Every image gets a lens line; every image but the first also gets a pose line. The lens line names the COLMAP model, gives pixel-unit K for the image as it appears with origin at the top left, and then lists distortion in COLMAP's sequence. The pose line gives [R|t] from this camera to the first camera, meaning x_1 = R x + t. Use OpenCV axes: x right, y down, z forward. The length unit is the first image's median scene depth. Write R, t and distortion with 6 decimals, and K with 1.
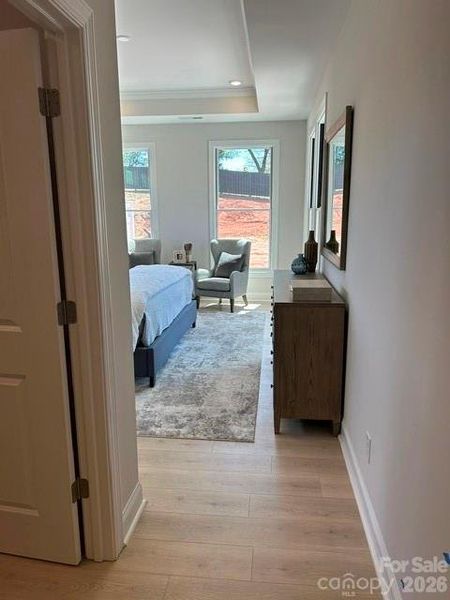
lens RADIAL K [[452.1, 0, 225.2], [0, 452.1, 305.9], [0, 0, 1]] dist [0.077741, -0.113352]
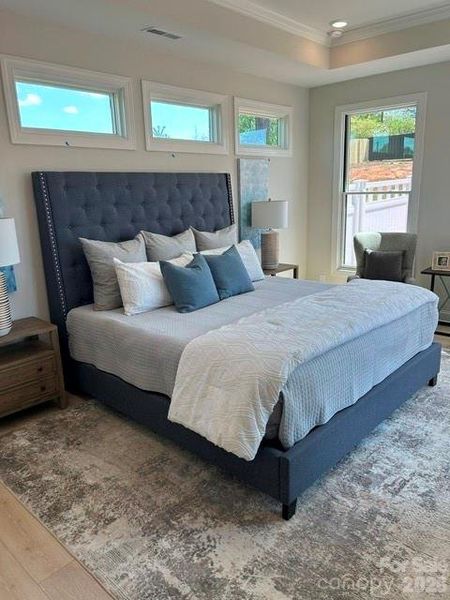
lens RADIAL K [[452.1, 0, 225.2], [0, 452.1, 305.9], [0, 0, 1]] dist [0.077741, -0.113352]
pose [[0.805010, 0.127288, -0.579445, 0.069412], [-0.095703, 0.991782, 0.084909, -0.116828], [0.585491, -0.012898, 0.810576, 0.436708]]
